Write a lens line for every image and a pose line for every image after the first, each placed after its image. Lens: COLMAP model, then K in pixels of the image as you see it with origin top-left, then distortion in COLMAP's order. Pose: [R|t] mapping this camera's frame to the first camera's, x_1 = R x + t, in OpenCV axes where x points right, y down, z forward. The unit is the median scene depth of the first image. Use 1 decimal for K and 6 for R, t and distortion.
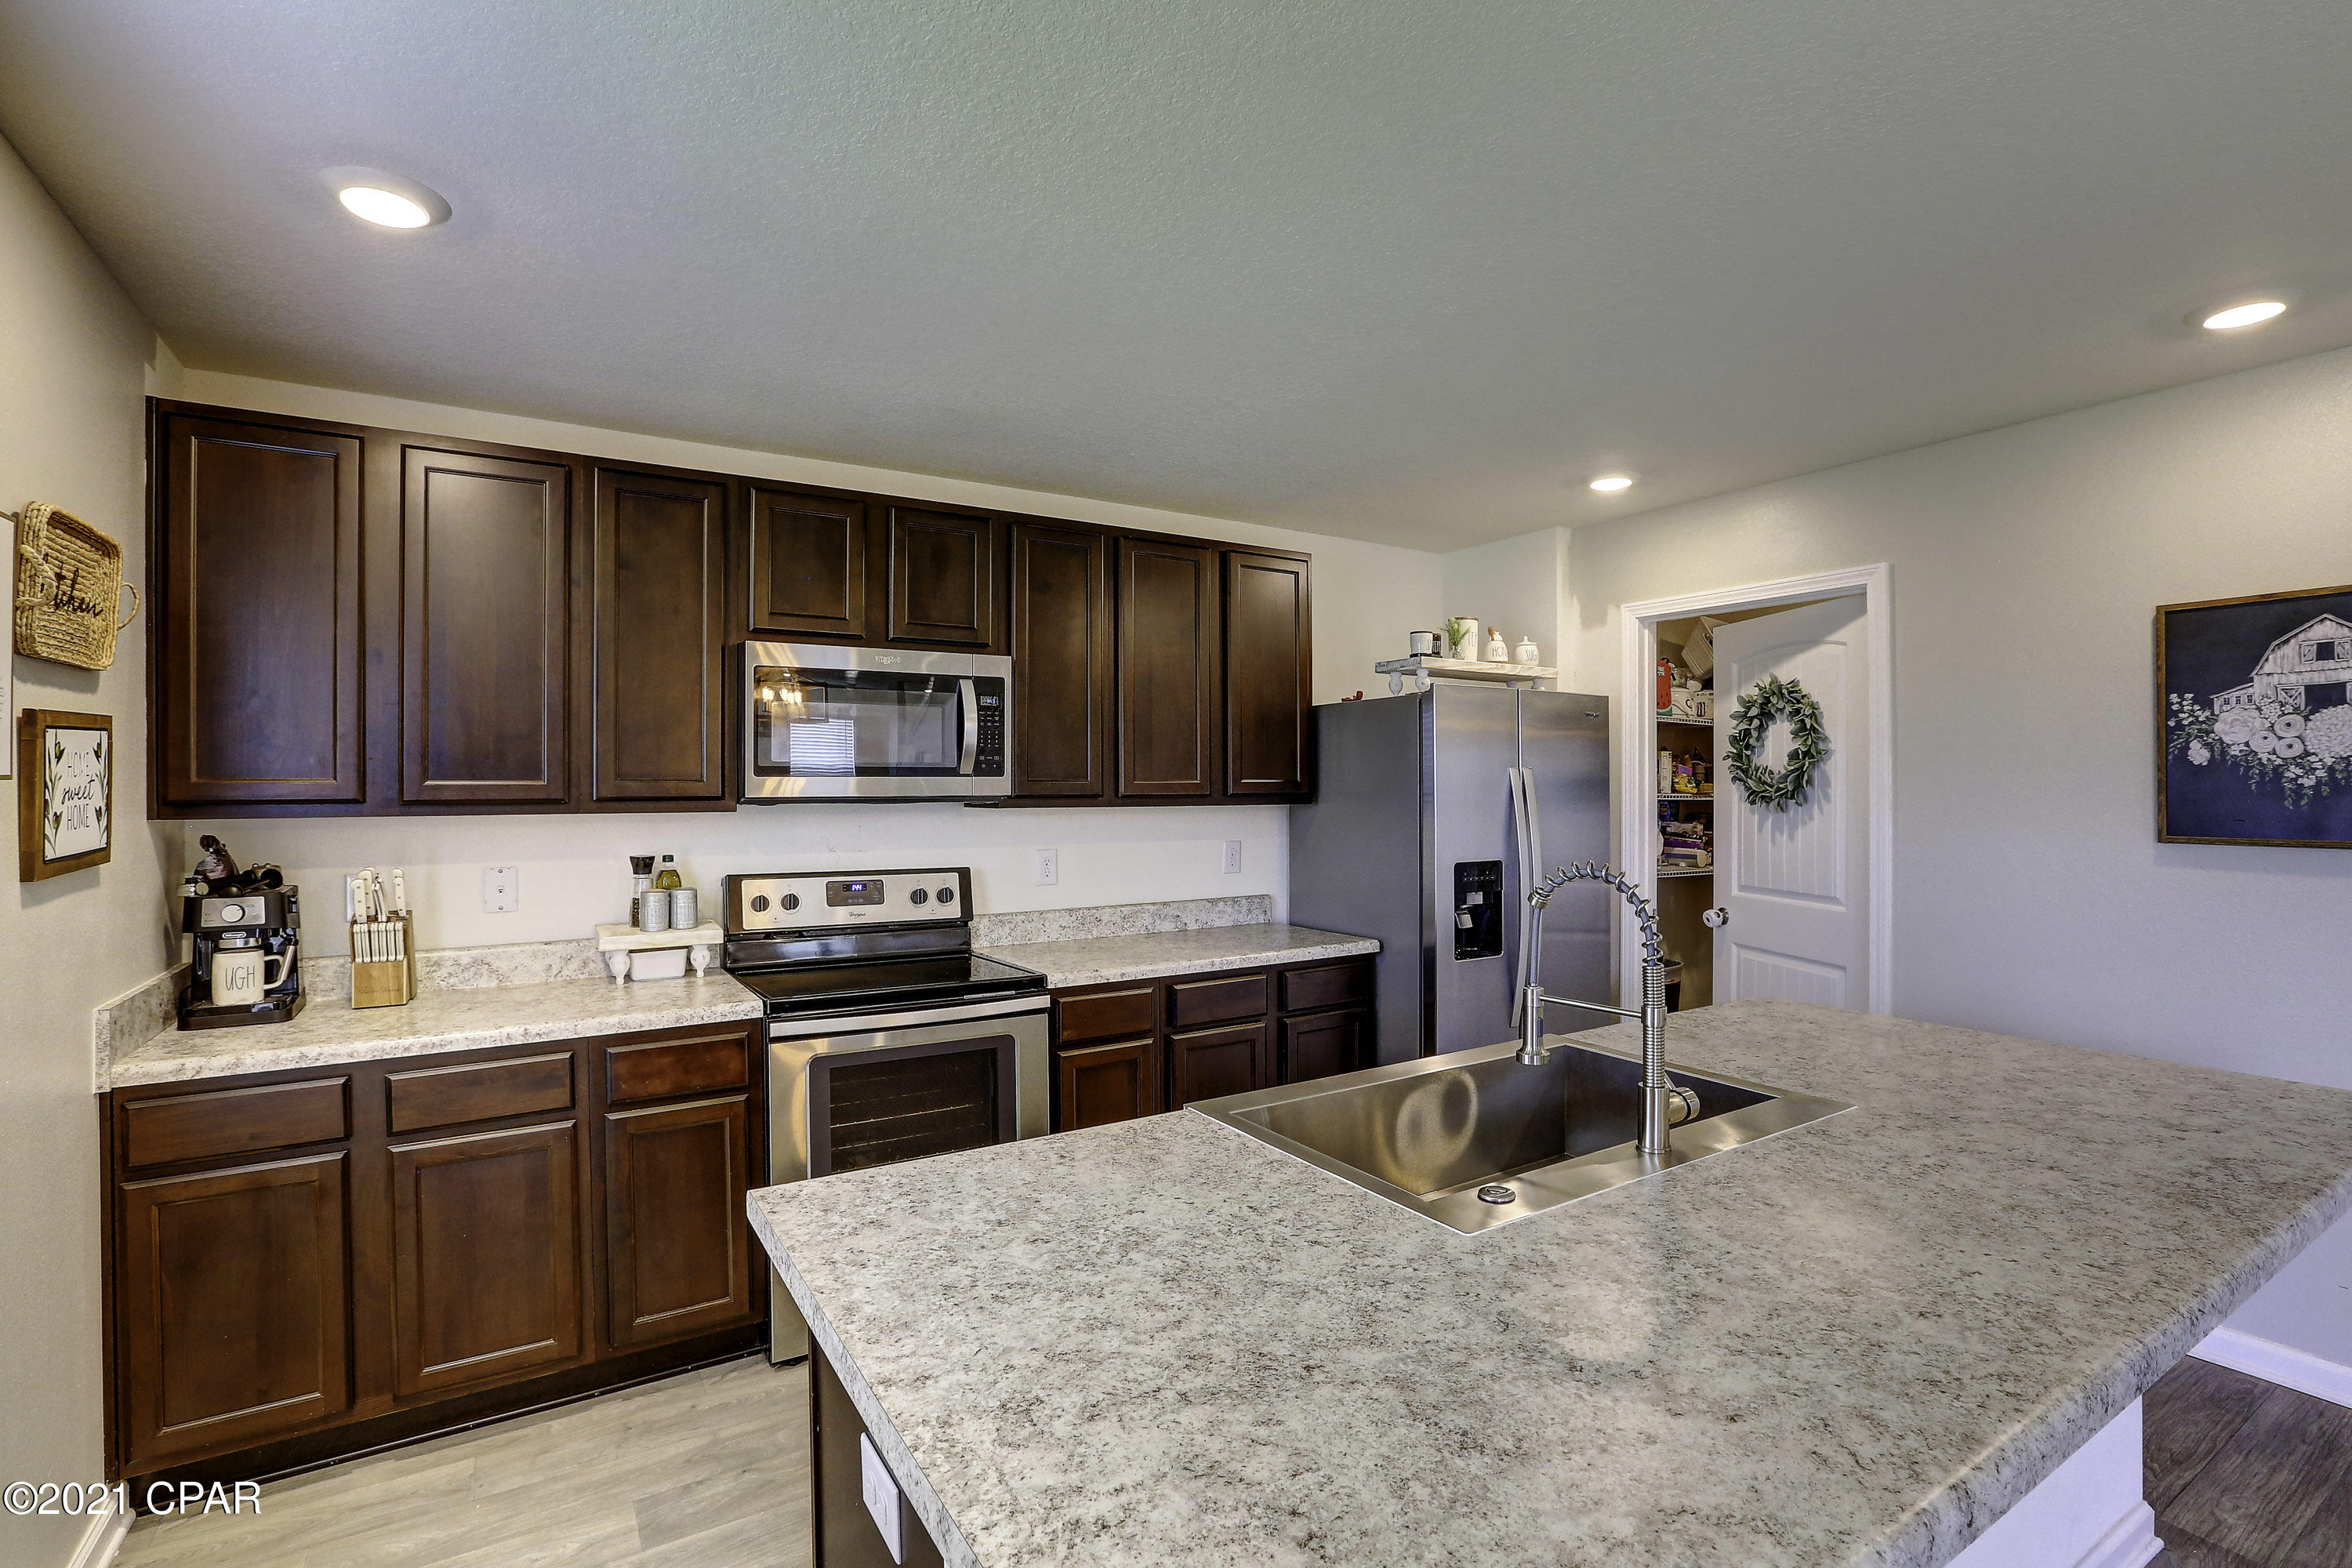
lens RADIAL K [[1089.0, 0, 1176.0], [0, 1089.0, 784.0], [0, 0, 1]] dist [-0.068504, 0.034354]
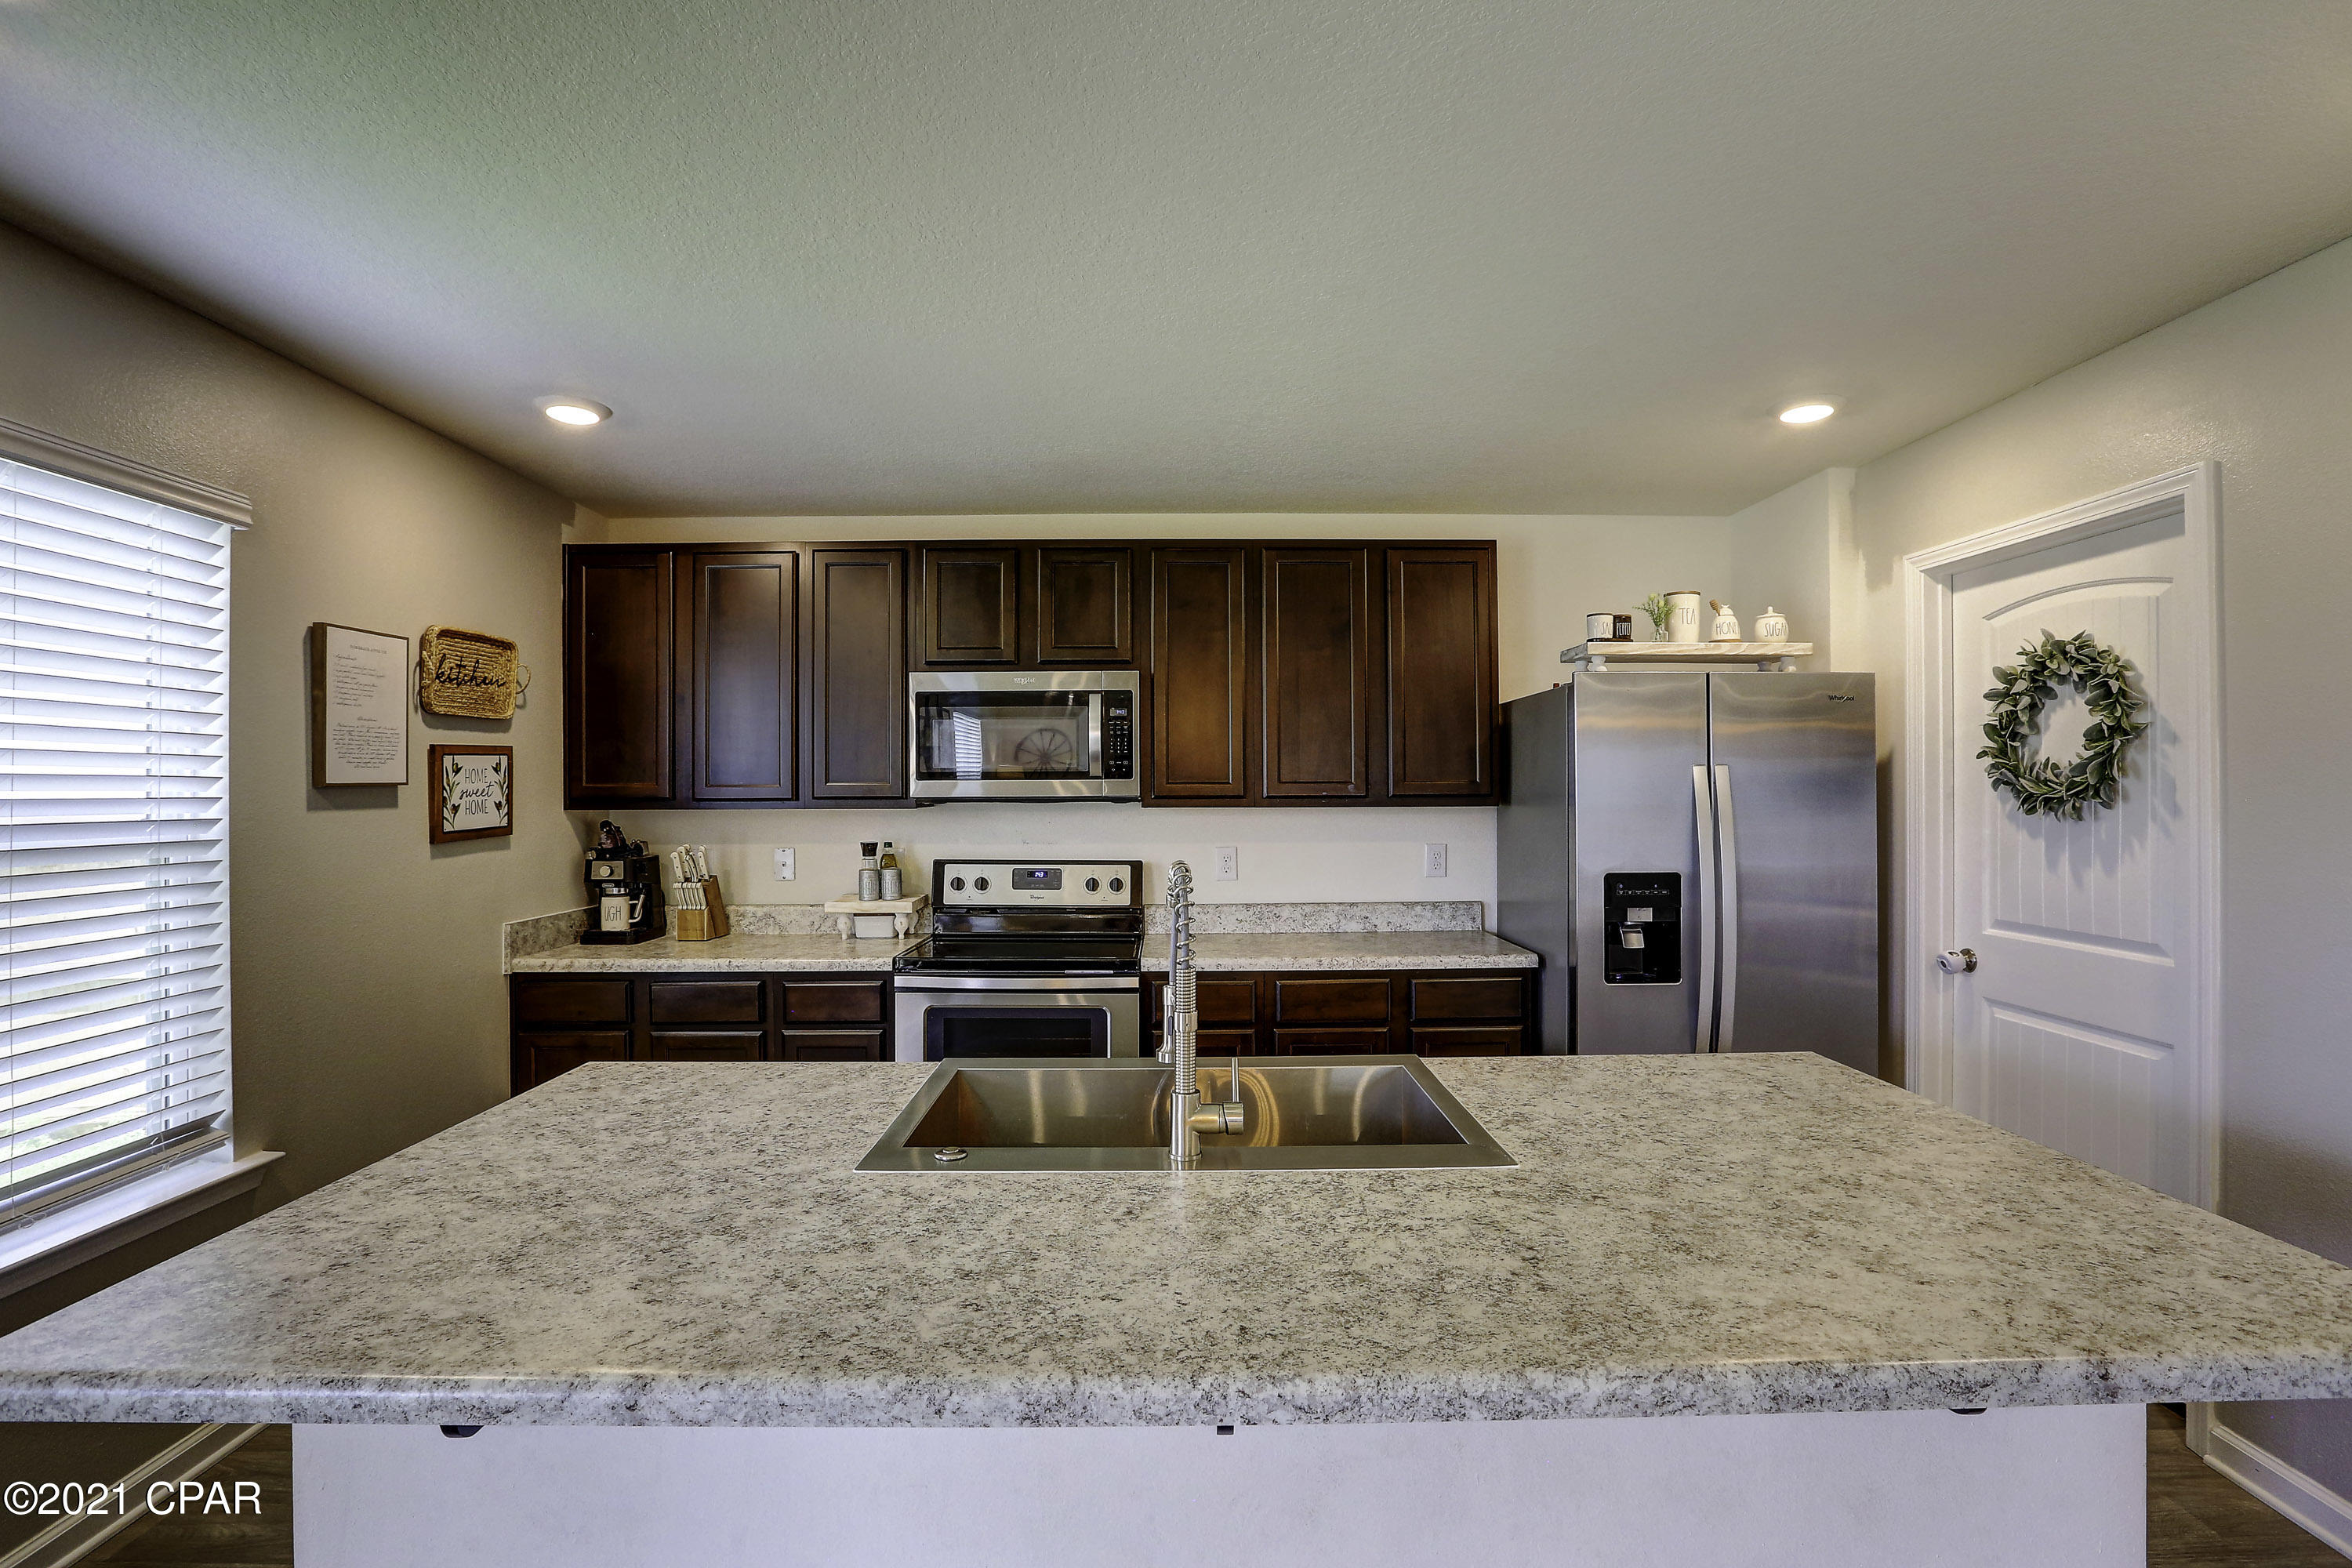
lens RADIAL K [[1089.0, 0, 1176.0], [0, 1089.0, 784.0], [0, 0, 1]] dist [-0.068504, 0.034354]
pose [[0.854568, -0.003208, -0.519329, 0.481468], [0.002544, 0.999995, -0.001992, 0.000412], [0.519333, 0.000381, 0.854572, 0.073498]]
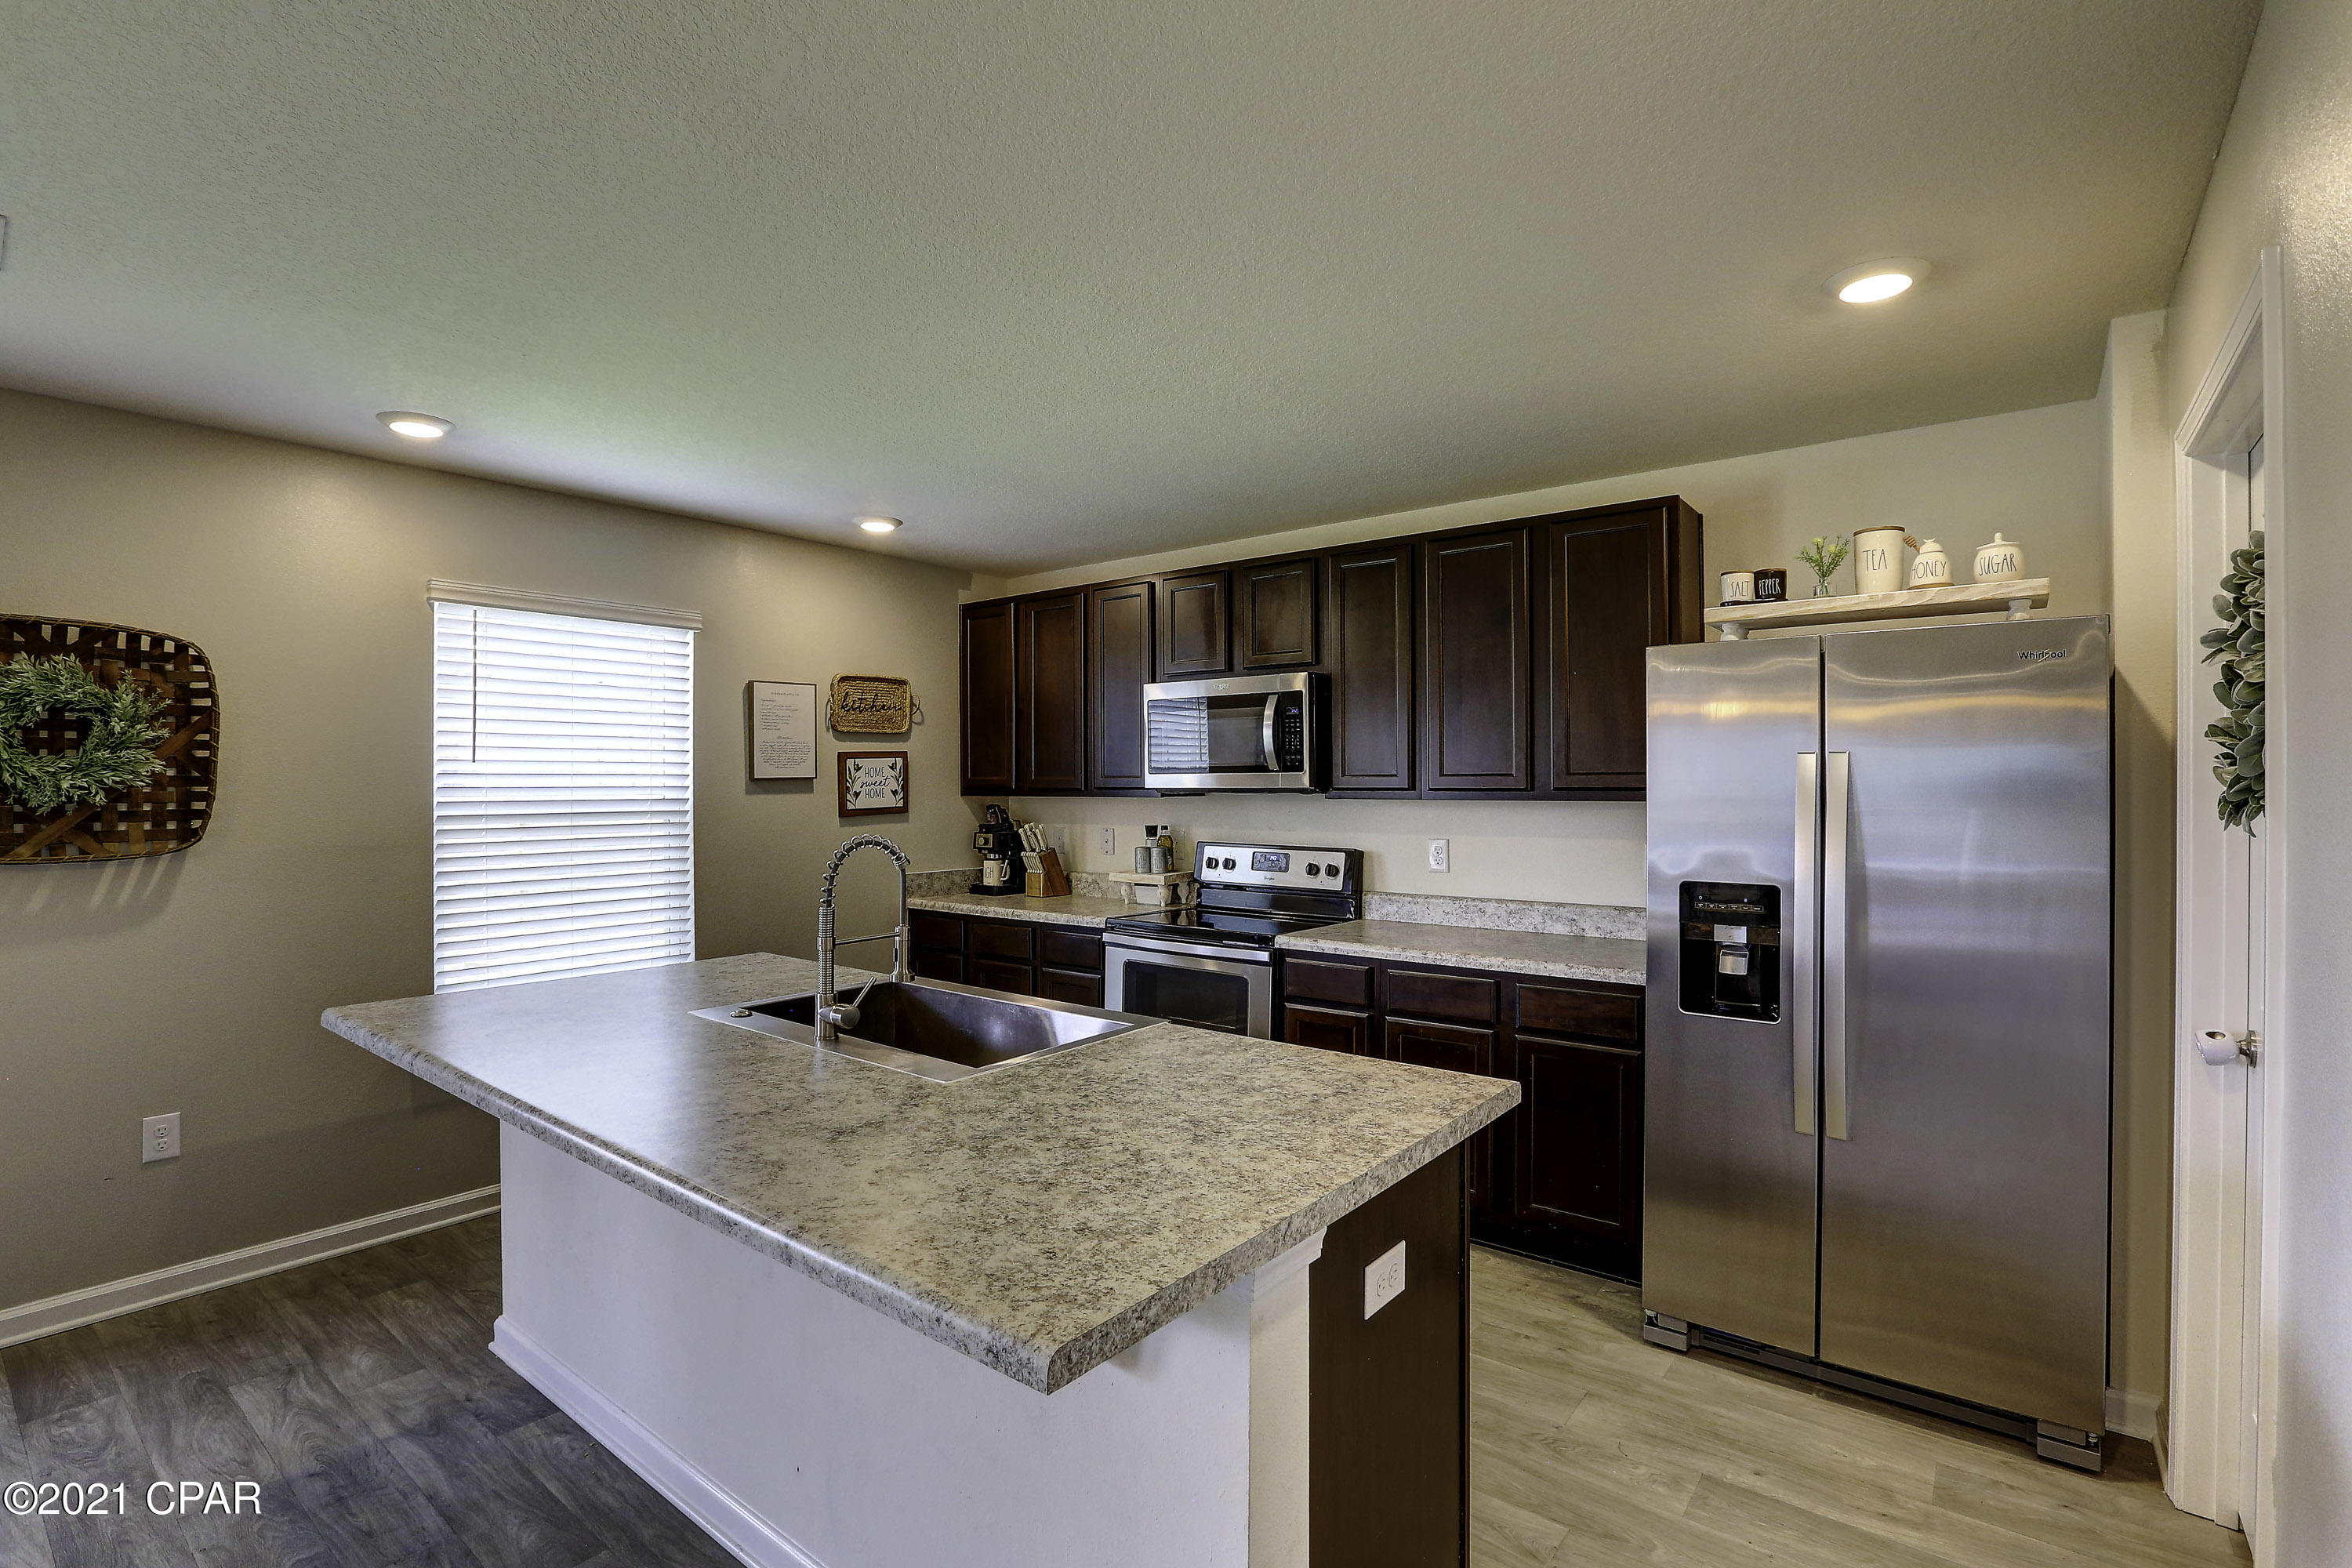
lens RADIAL K [[1089.0, 0, 1176.0], [0, 1089.0, 784.0], [0, 0, 1]] dist [-0.068504, 0.034354]
pose [[0.337050, 0.001997, -0.941485, 0.977880], [0.003162, 0.999990, 0.003253, 0.001755], [0.941482, -0.004074, 0.337040, 0.481999]]
